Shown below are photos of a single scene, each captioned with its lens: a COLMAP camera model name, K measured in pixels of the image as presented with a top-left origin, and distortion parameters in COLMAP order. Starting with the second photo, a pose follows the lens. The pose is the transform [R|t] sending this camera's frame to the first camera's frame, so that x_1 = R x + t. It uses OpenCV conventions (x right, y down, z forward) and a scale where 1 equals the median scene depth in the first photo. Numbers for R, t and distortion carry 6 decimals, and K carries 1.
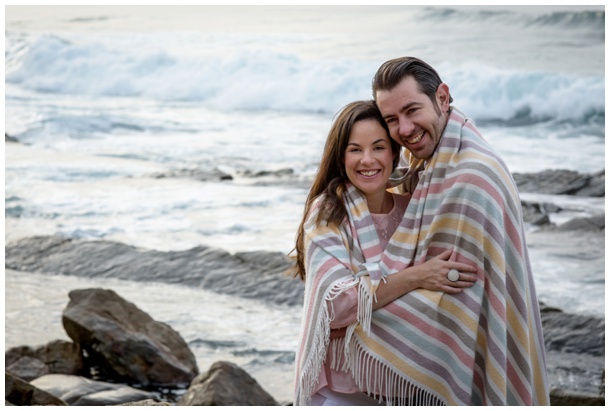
lens RADIAL K [[1499.1, 0, 305.0], [0, 1499.1, 205.5], [0, 0, 1]] dist [-1.485051, -0.030569]
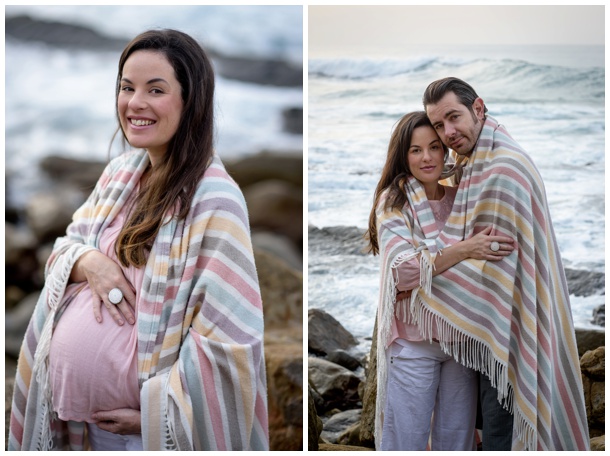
lens RADIAL K [[1509.5, 0, 305.0], [0, 1509.5, 228.0], [0, 0, 1]] dist [0.011194, 0.108904]
pose [[0.997812, -0.031067, -0.058362, 0.014914], [0.032140, 0.999330, 0.017532, 0.003115], [0.057778, -0.019369, 0.998142, -0.316770]]
